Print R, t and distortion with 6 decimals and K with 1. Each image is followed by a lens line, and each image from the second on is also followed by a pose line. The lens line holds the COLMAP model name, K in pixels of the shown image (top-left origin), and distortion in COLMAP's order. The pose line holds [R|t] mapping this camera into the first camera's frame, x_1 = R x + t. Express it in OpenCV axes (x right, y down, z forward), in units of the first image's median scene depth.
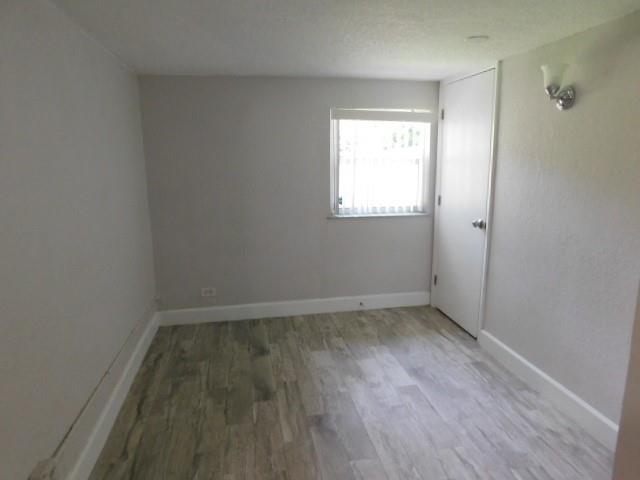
lens RADIAL K [[421.5, 0, 320.6], [0, 421.5, 239.4], [0, 0, 1]] dist [-0.055128, 0.038899]
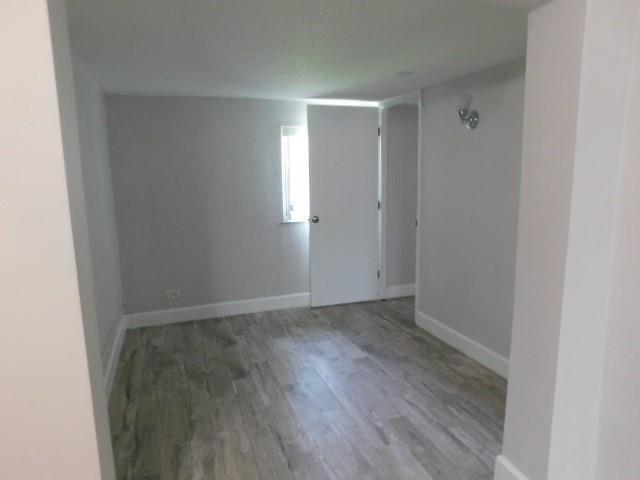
lens RADIAL K [[421.5, 0, 320.6], [0, 421.5, 239.7], [0, 0, 1]] dist [-0.055128, 0.038899]
pose [[0.986889, -0.033702, 0.157843, -0.085025], [0.039251, 0.998711, -0.032171, 0.049210], [-0.156555, 0.037945, 0.986940, -0.177543]]
